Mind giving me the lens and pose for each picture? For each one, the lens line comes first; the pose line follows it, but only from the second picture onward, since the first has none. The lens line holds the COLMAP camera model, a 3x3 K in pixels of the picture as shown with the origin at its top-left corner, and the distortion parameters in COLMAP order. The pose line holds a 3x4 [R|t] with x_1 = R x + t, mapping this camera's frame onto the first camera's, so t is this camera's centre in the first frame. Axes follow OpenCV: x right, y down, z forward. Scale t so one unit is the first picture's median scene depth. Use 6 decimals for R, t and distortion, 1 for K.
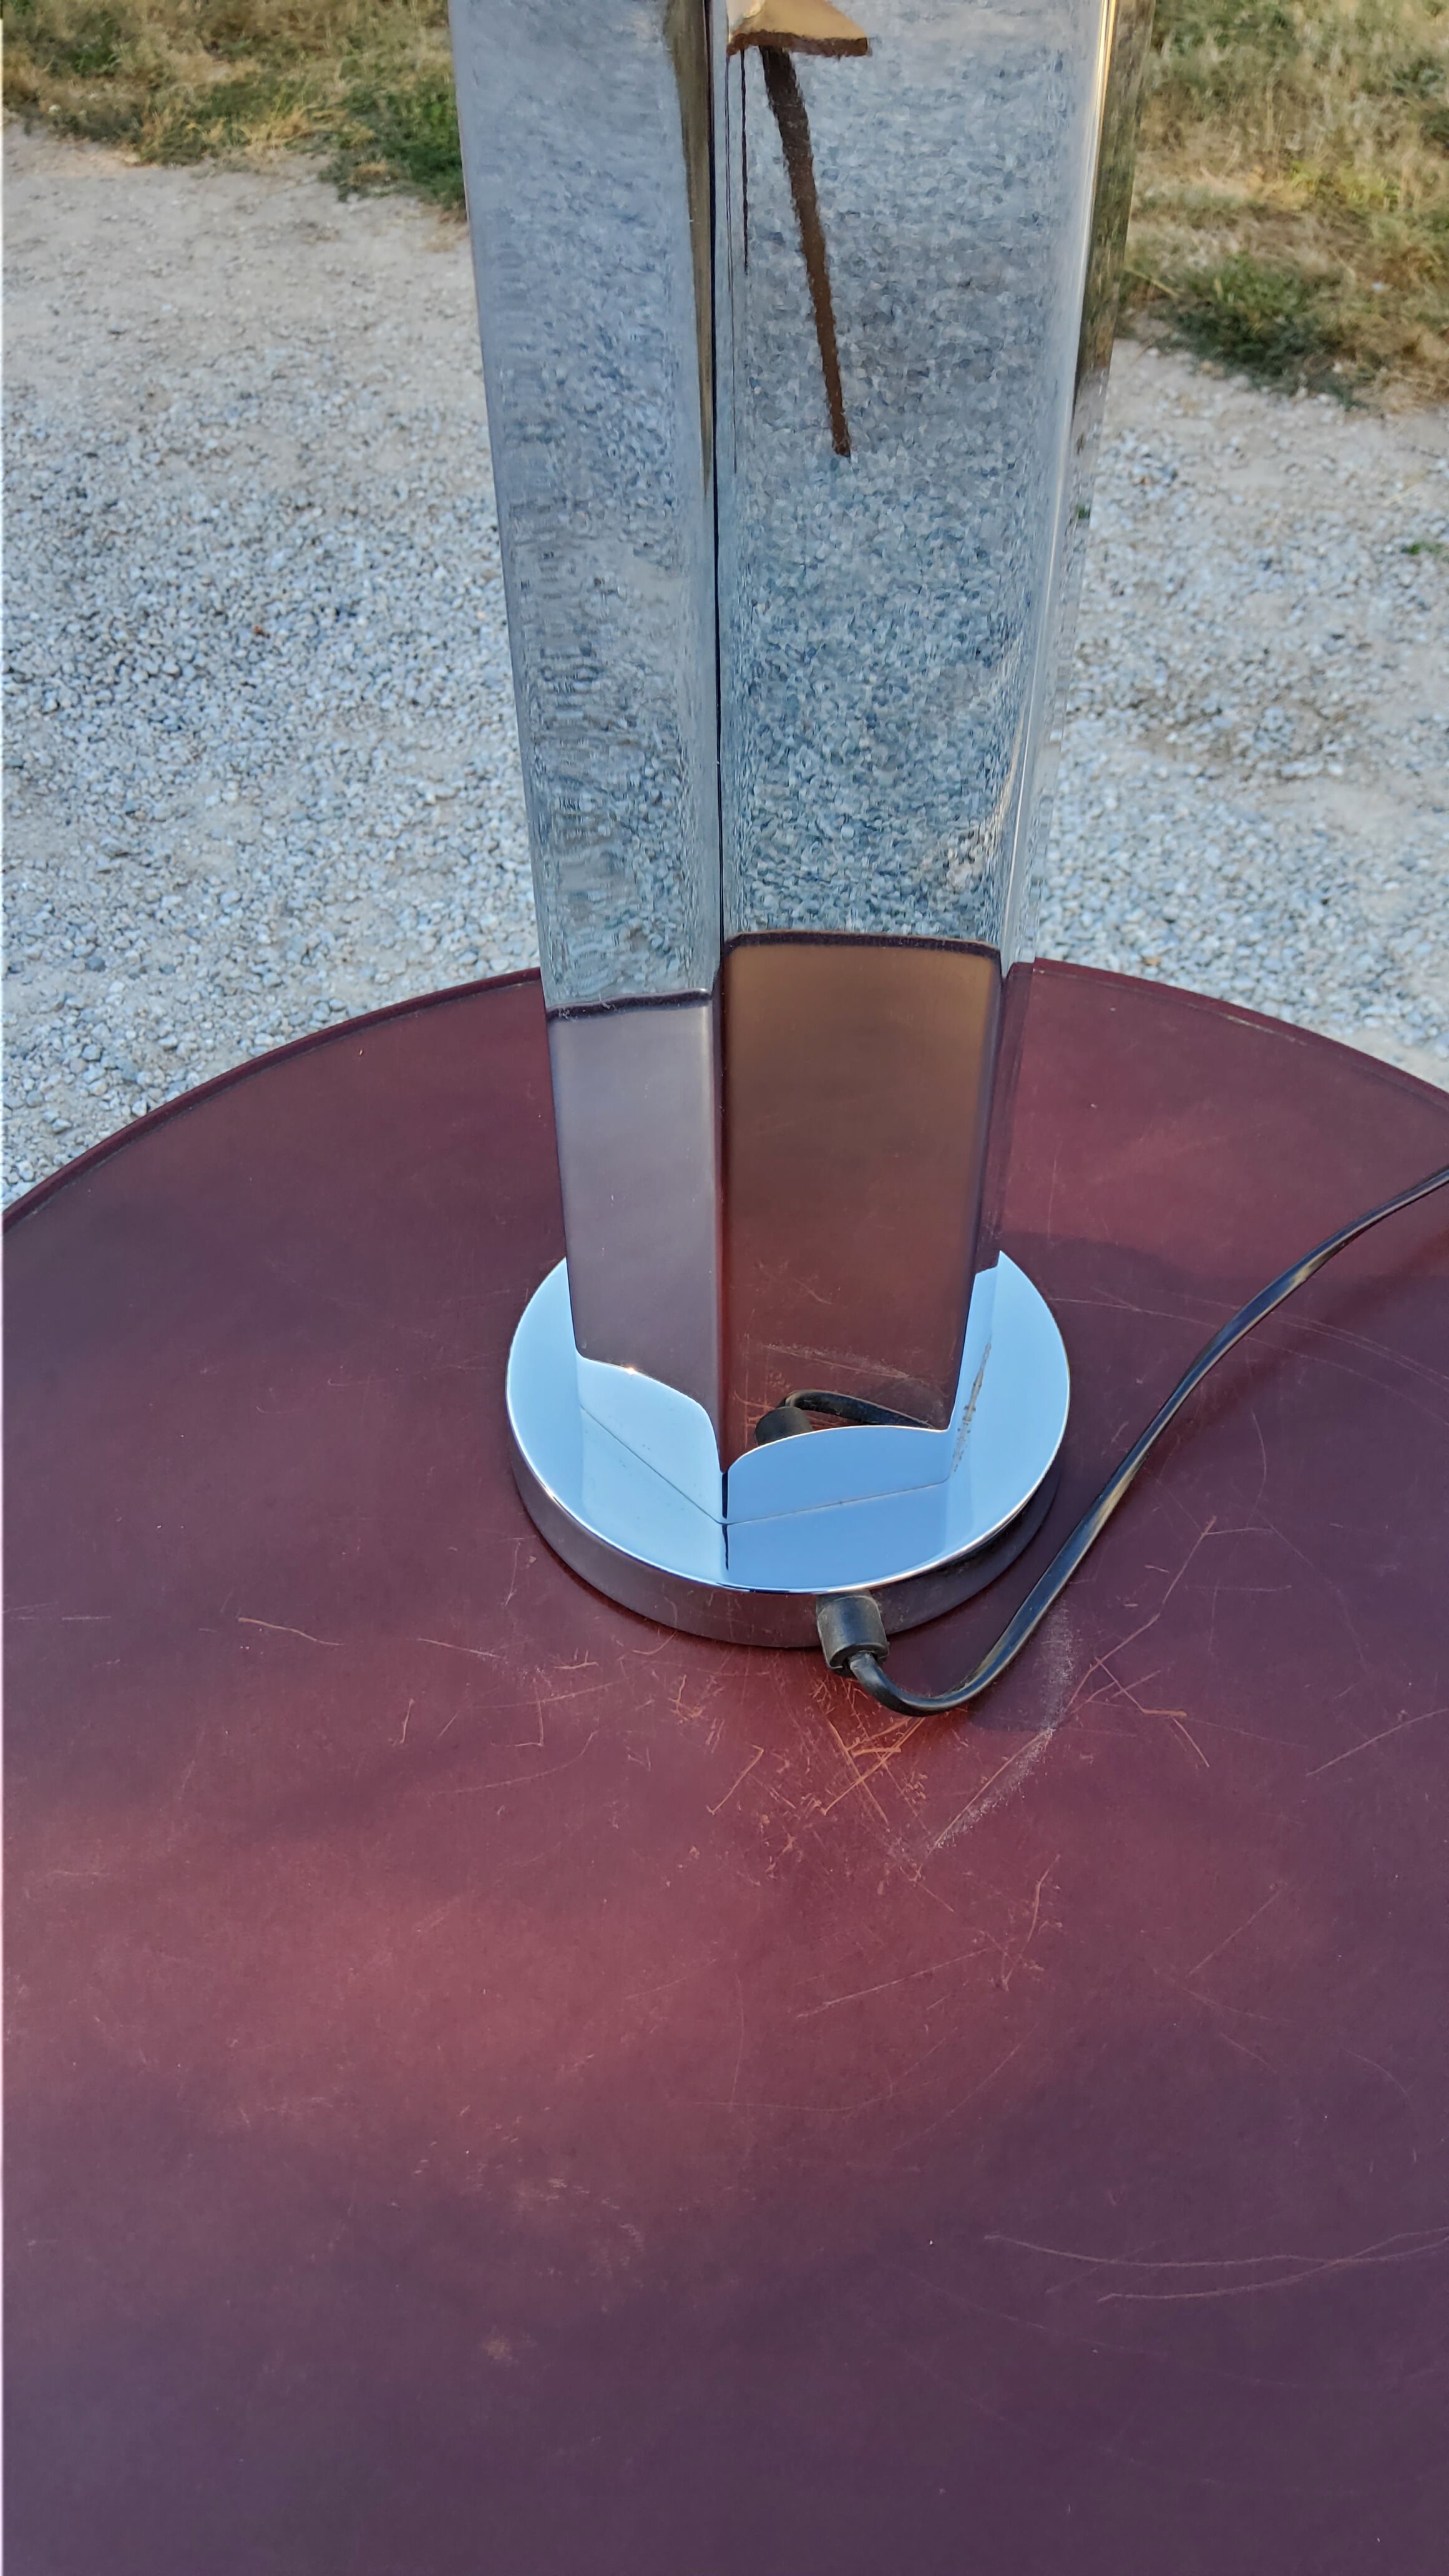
lens RADIAL K [[1990.6, 0, 725.8], [0, 1990.6, 1295.4], [0, 0, 1]] dist [0.043975, -0.092077]
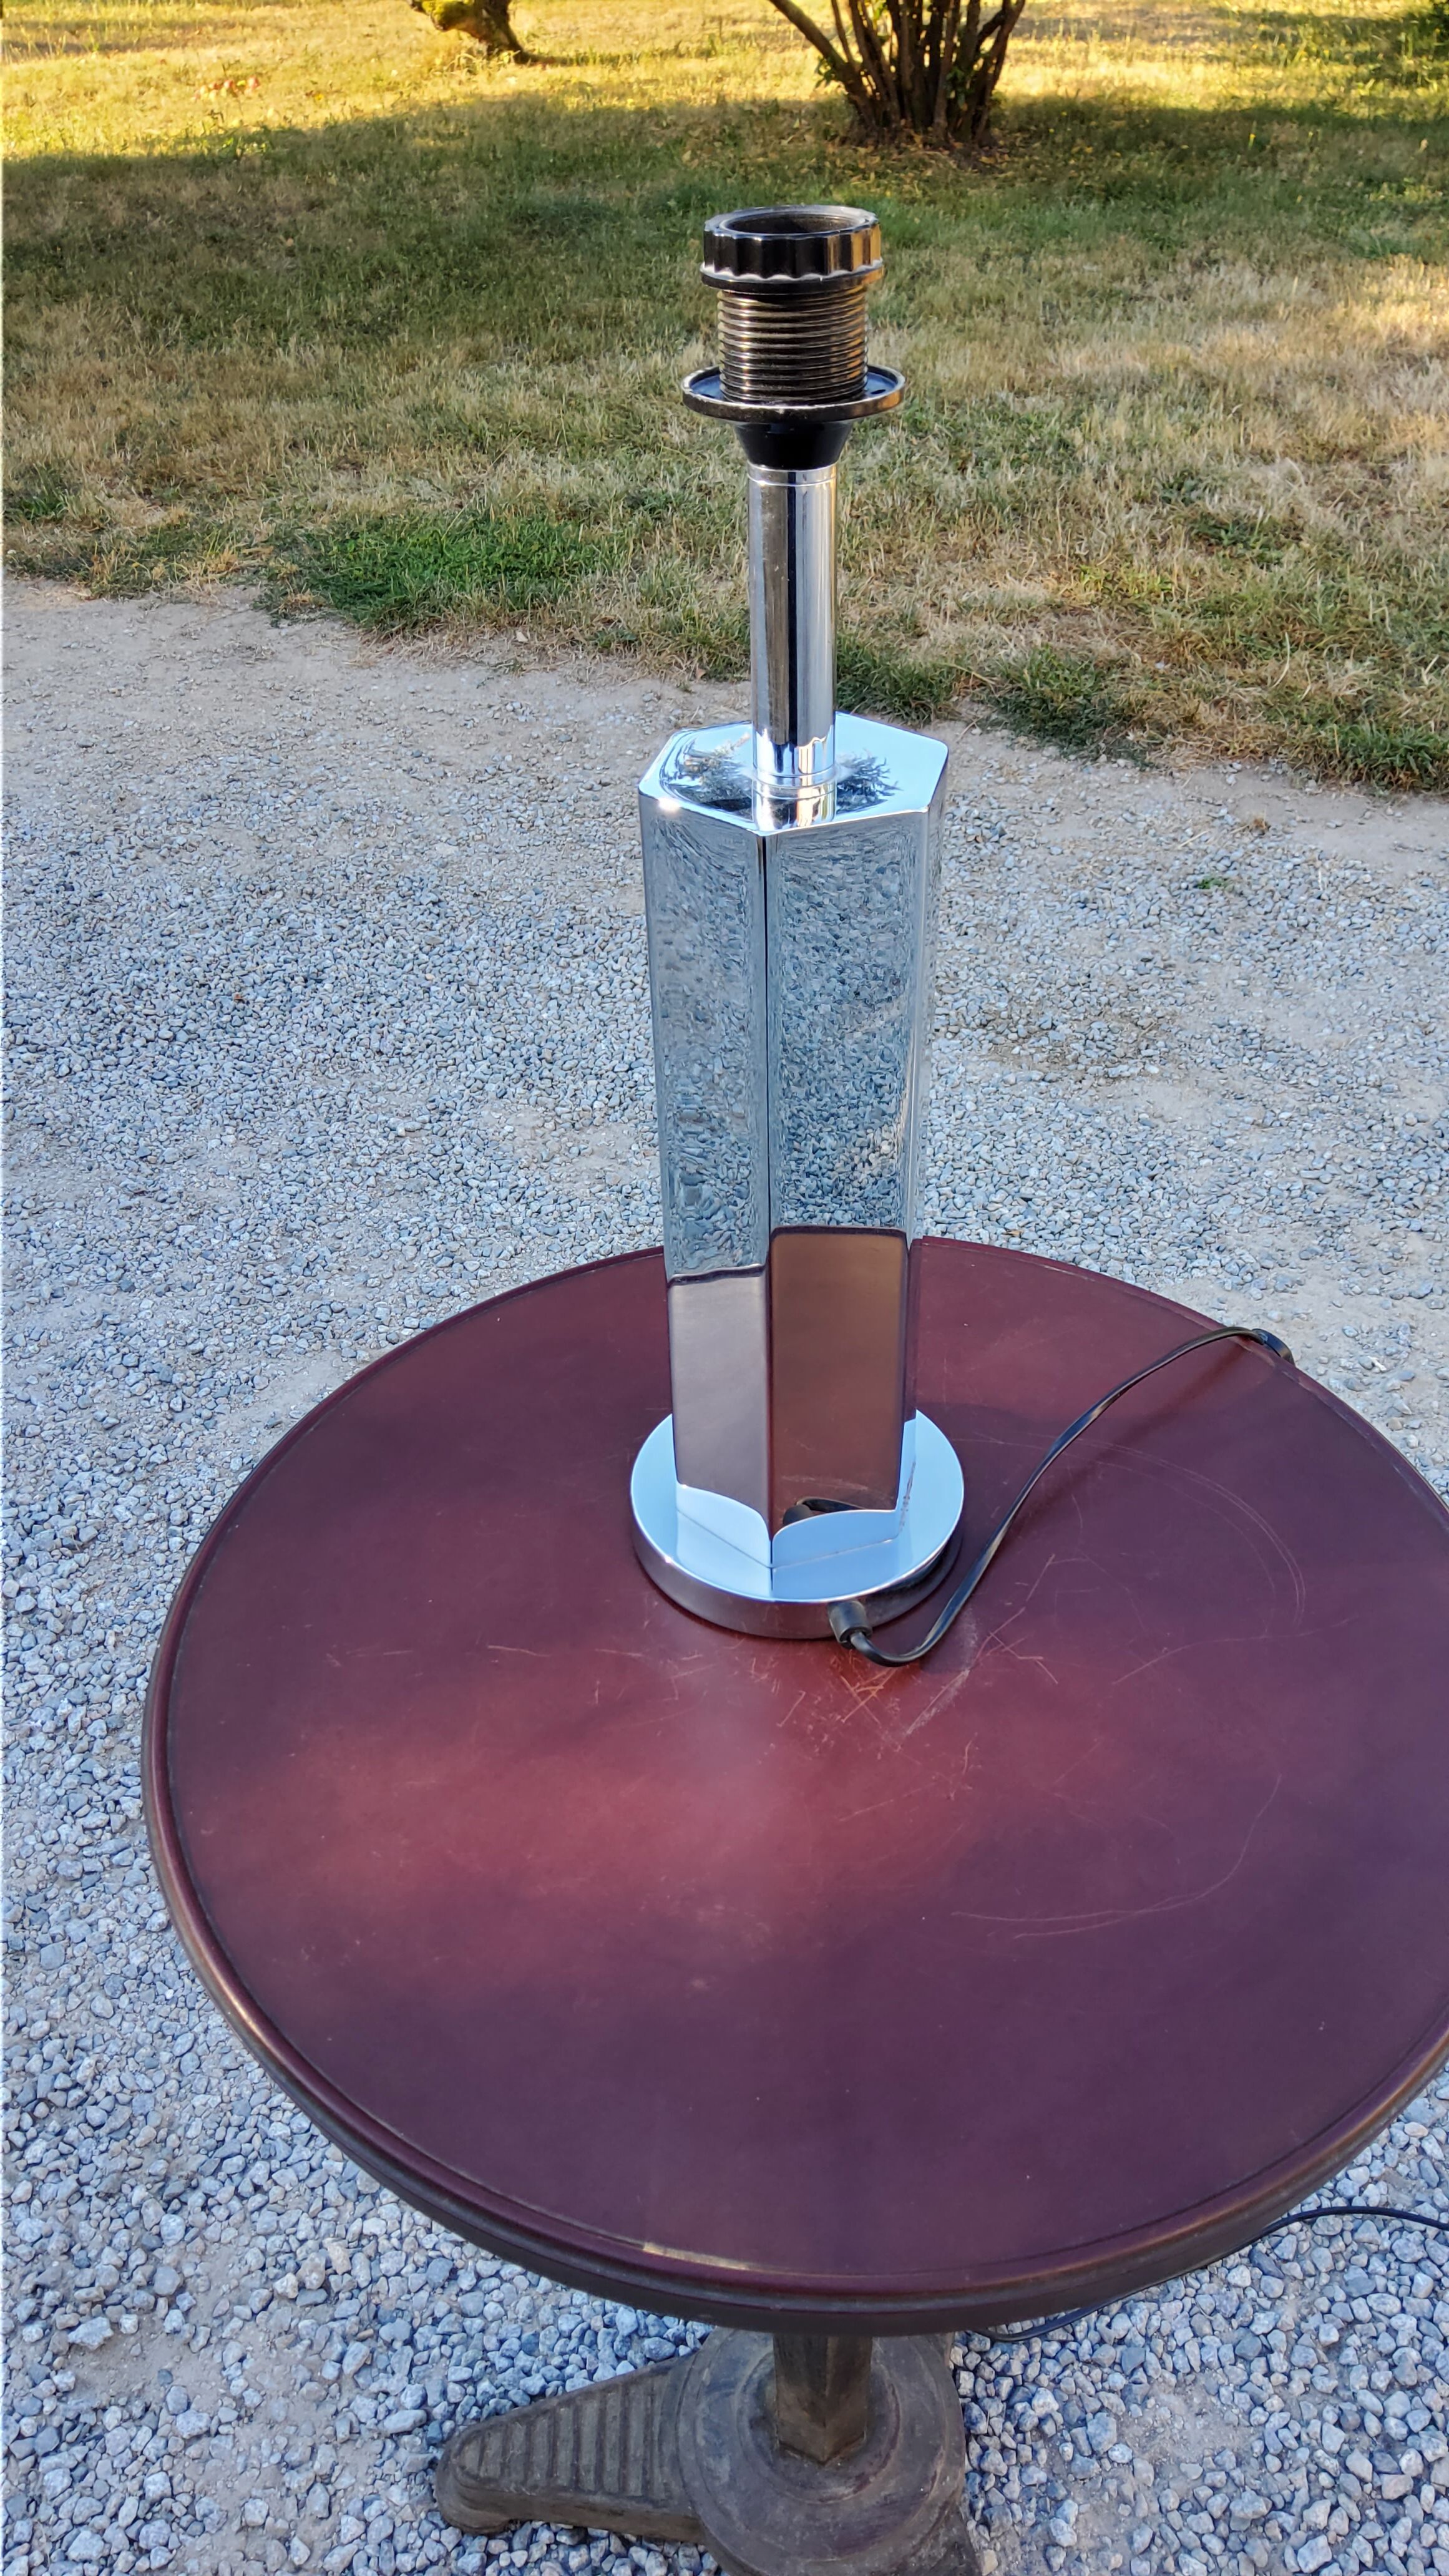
lens RADIAL K [[1928.1, 0, 731.9], [0, 1928.1, 1284.9], [0, 0, 1]] dist [0.112120, -0.215351]
pose [[0.996840, -0.057449, 0.054868, -0.018490], [0.064947, 0.987086, -0.146434, 0.018859], [-0.045747, 0.149534, 0.987698, -0.114172]]
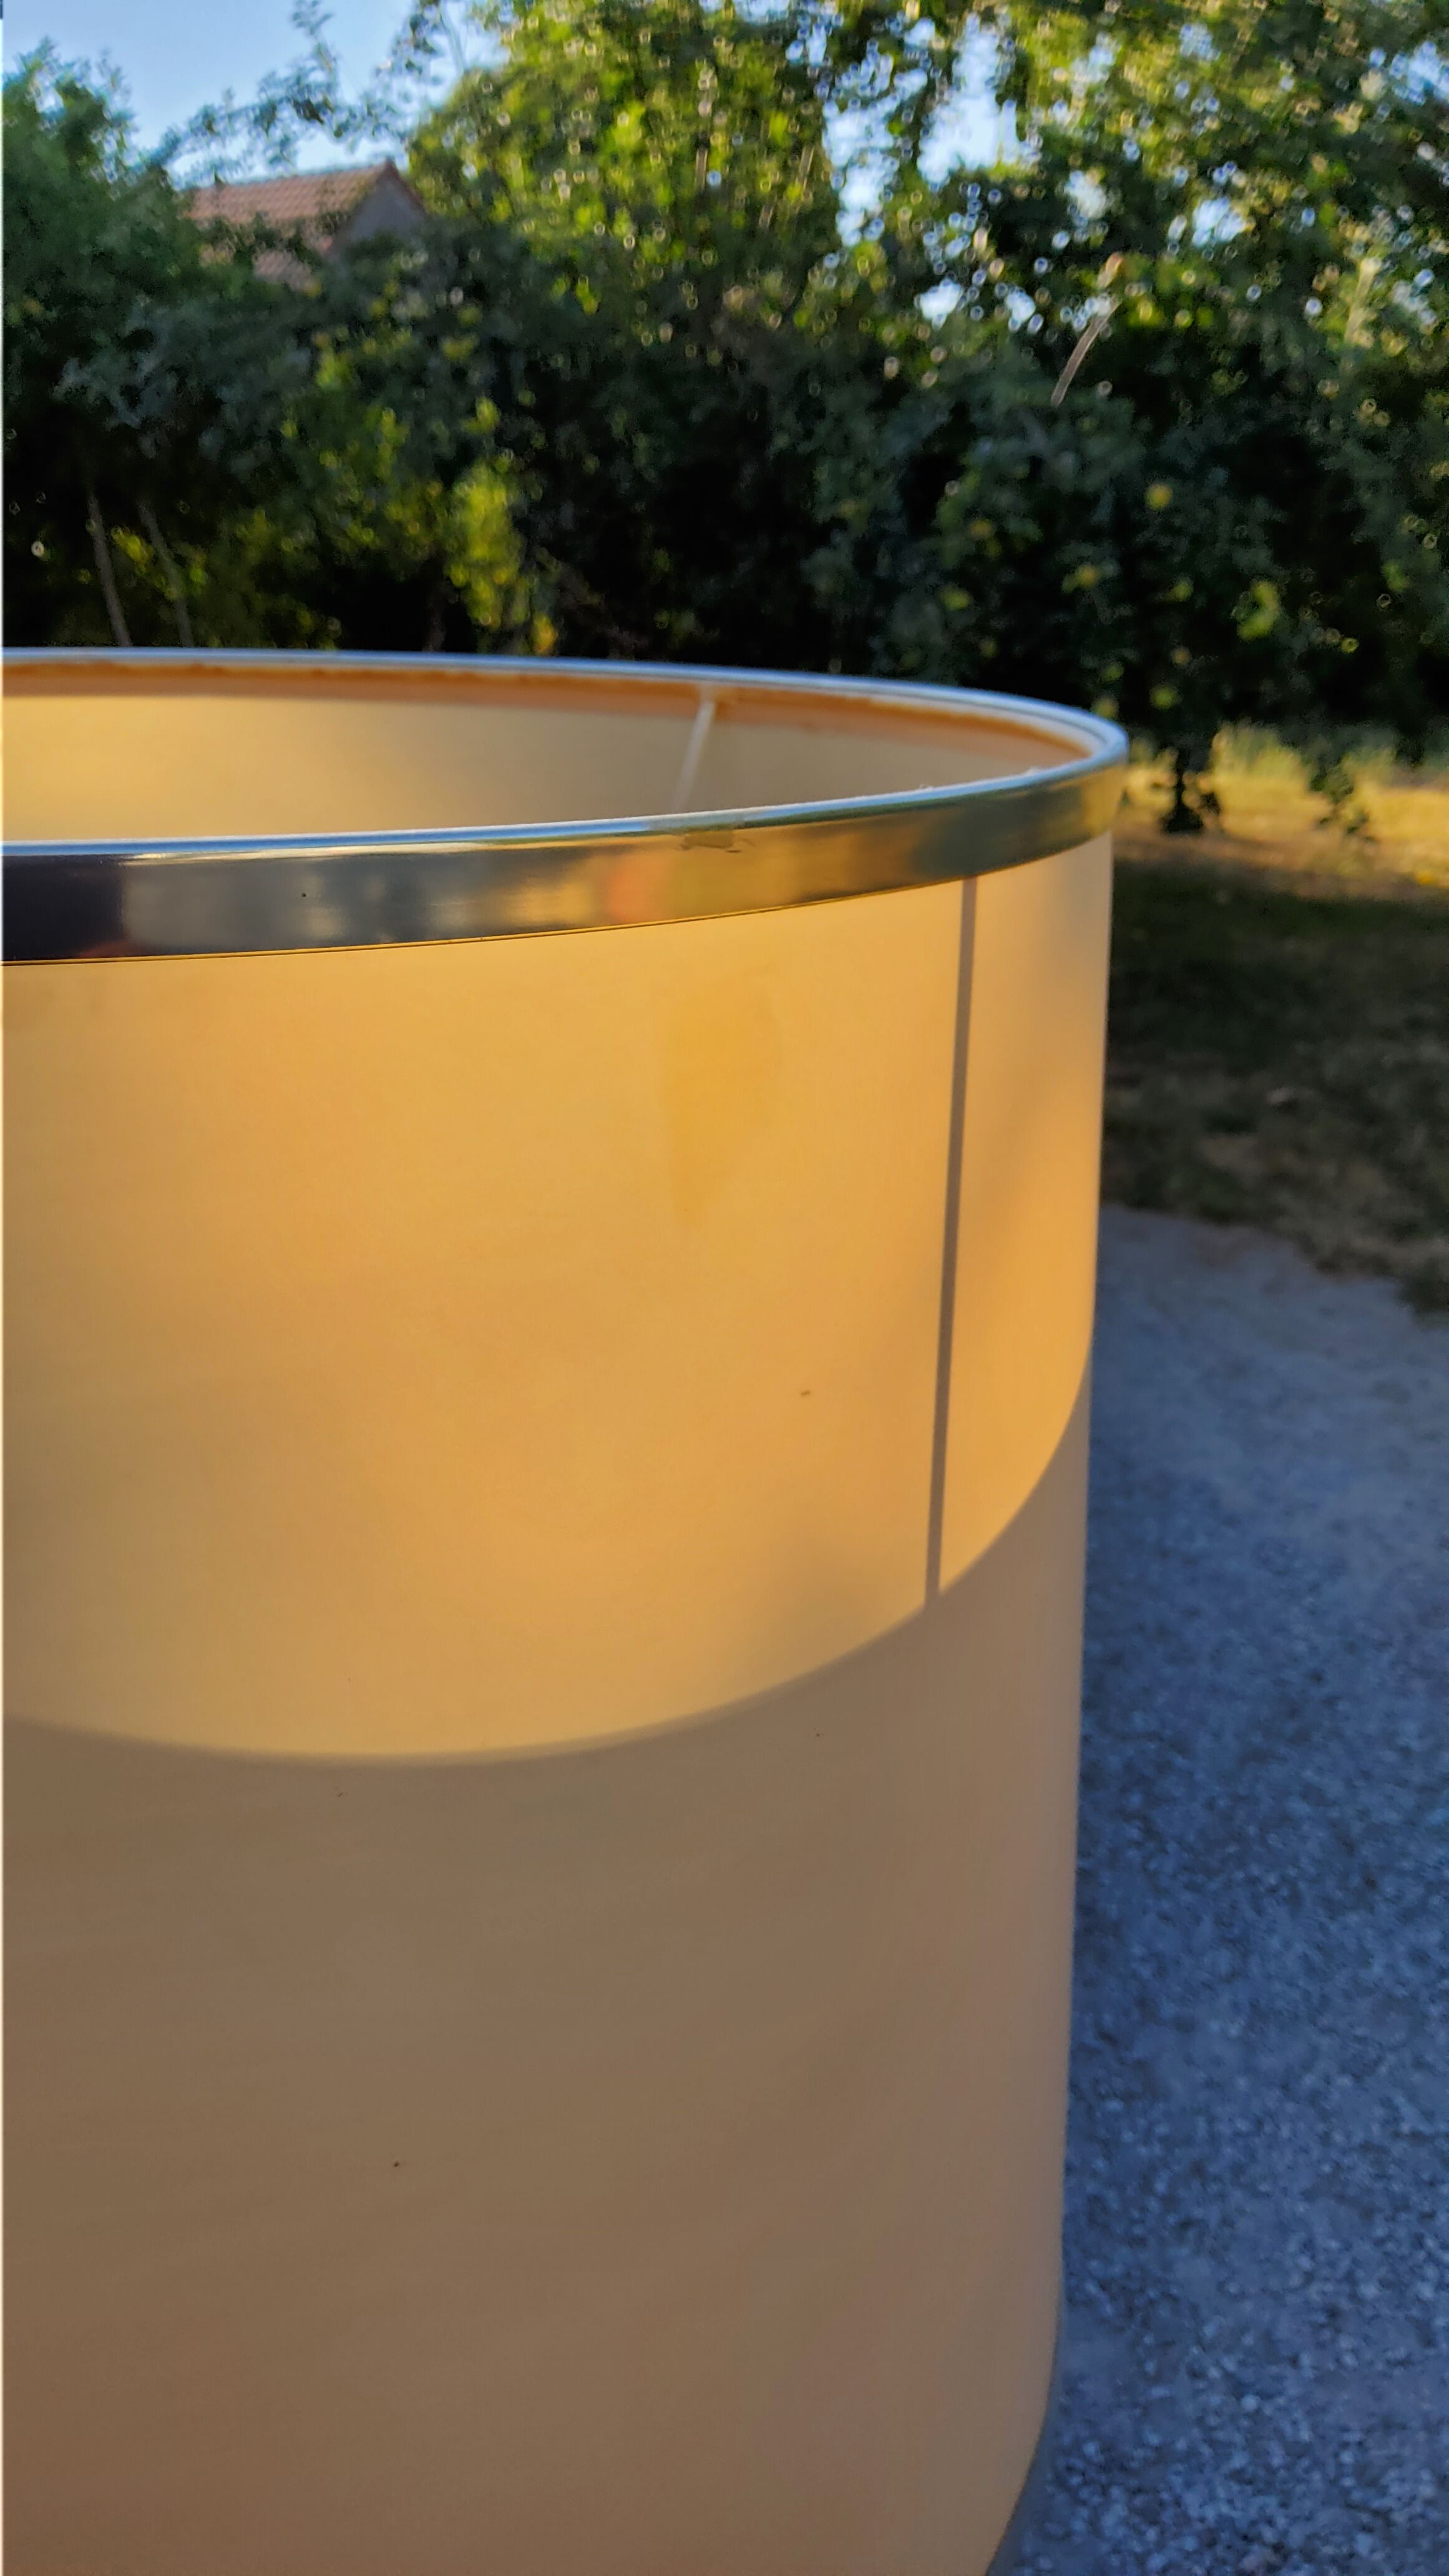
lens RADIAL K [[1962.4, 0, 718.0], [0, 1962.4, 1204.7], [0, 0, 1]] dist [0.032770, -0.064271]
pose [[0.707656, 0.225553, -0.669588, 0.152648], [-0.521618, 0.806006, -0.279767, -0.147644], [0.476590, 0.547248, 0.688028, -0.105699]]
